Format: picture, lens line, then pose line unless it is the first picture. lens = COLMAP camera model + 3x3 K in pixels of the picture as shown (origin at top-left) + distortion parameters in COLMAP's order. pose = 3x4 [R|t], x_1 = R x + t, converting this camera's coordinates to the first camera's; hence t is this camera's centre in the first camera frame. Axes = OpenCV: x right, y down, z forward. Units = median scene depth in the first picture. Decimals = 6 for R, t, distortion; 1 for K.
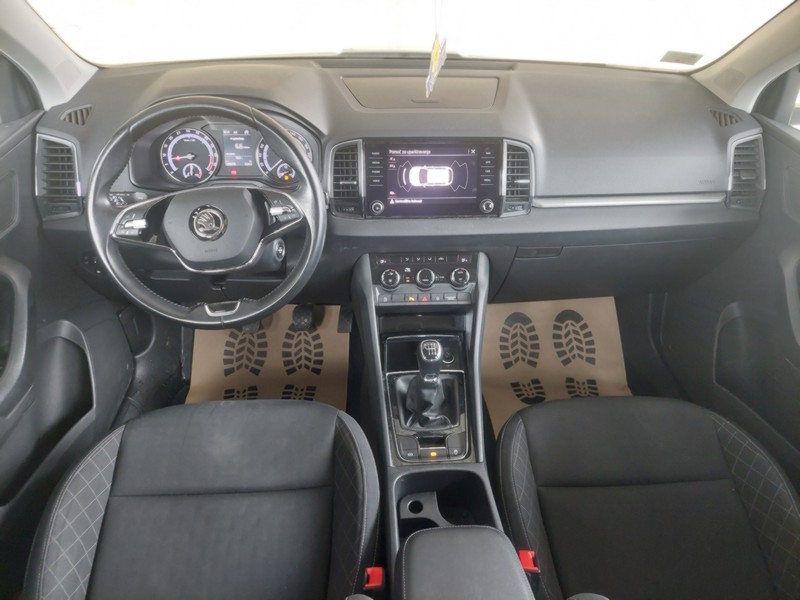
lens RADIAL K [[587.6, 0, 400.1], [0, 587.6, 295.9], [0, 0, 1]] dist [0.043762, -0.045016]
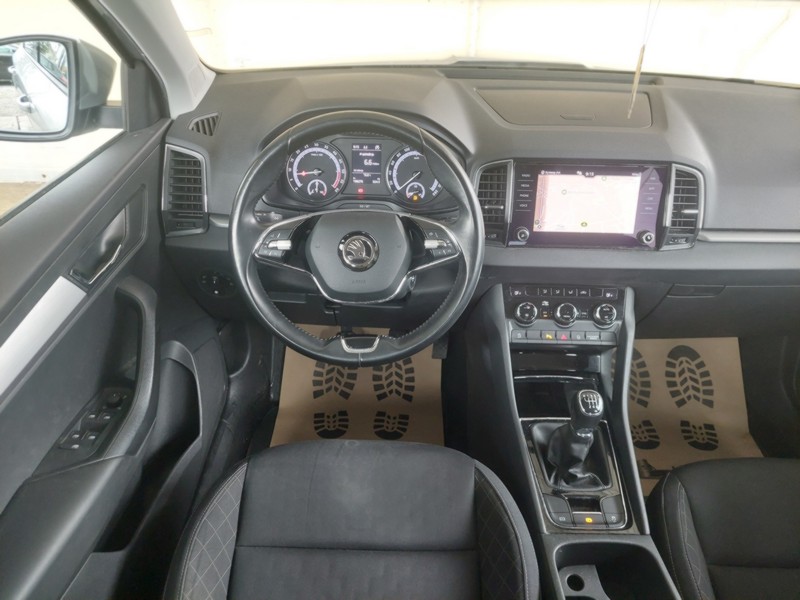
lens RADIAL K [[594.2, 0, 400.0], [0, 594.2, 300.0], [0, 0, 1]] dist [0.090260, -0.149130]
pose [[0.996986, 0.045345, -0.062942, -0.155421], [-0.045688, 0.998948, -0.004010, -0.036861], [0.062694, 0.006874, 0.998009, 0.071726]]
